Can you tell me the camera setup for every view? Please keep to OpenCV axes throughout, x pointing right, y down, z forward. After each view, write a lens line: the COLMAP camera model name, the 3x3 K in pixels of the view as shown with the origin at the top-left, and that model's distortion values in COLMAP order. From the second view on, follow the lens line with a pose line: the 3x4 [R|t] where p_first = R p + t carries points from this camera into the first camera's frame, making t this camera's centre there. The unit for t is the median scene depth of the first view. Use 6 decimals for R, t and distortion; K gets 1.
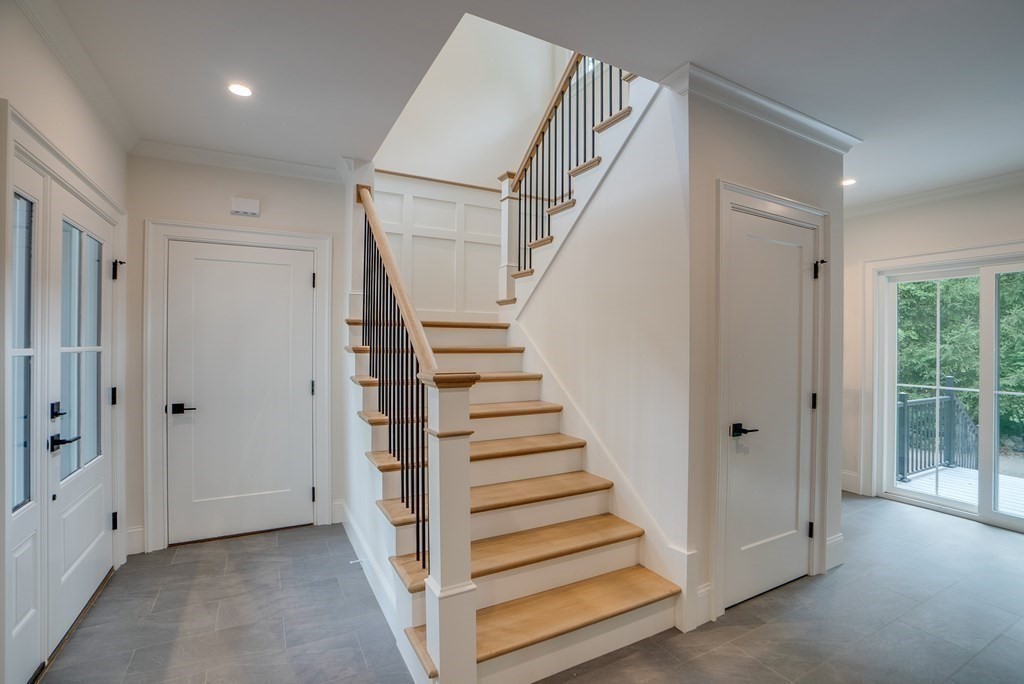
lens RADIAL K [[466.7, 0, 512.0], [0, 466.7, 342.0], [0, 0, 1]] dist [-0.071491, 0.028836]
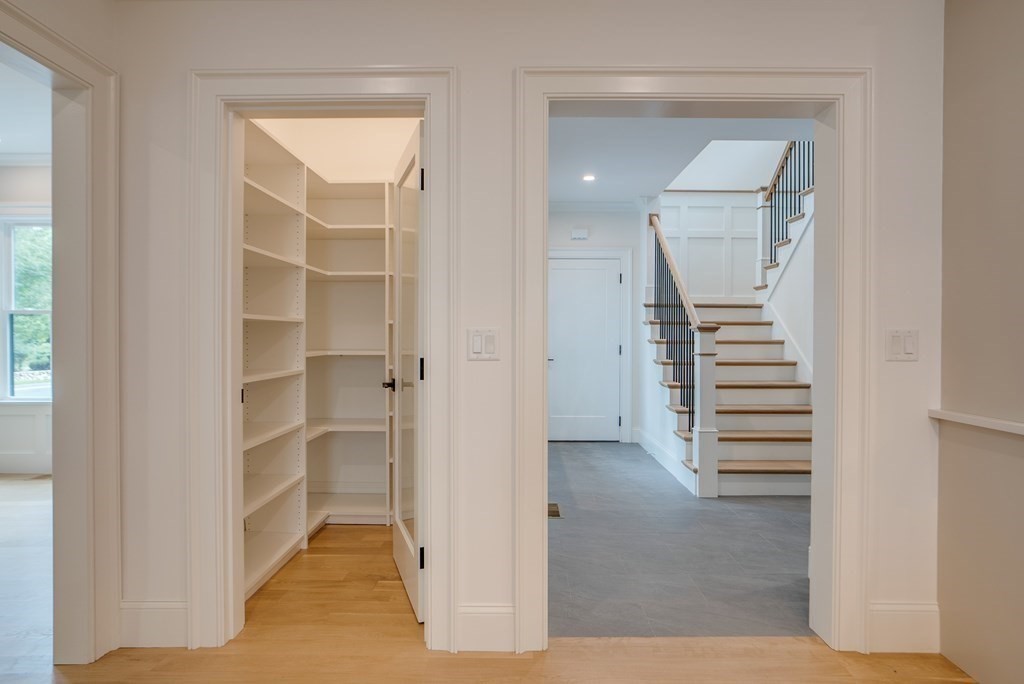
lens RADIAL K [[565.4, 0, 512.0], [0, 565.4, 342.0], [0, 0, 1]] dist [-0.055147, 0.000826]
pose [[0.869016, 0.001229, -0.494782, 0.179815], [0.001727, 0.999983, 0.005517, 0.065017], [0.494780, -0.005649, 0.869000, -0.808780]]
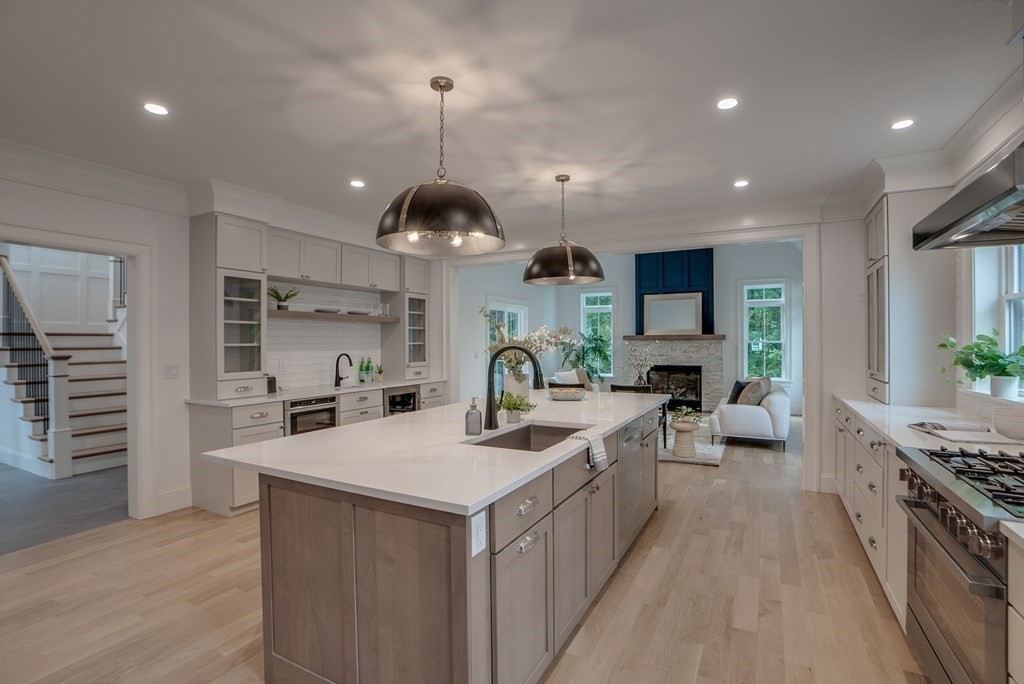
lens RADIAL K [[498.4, 0, 496.9], [0, 498.4, 342.7], [0, 0, 1]] dist [0.000700, 0.001121]
pose [[0.863791, -0.011604, 0.503717, 0.334076], [0.010951, 0.999931, 0.004257, 0.004179], [-0.503731, 0.001839, 0.863858, -1.546163]]
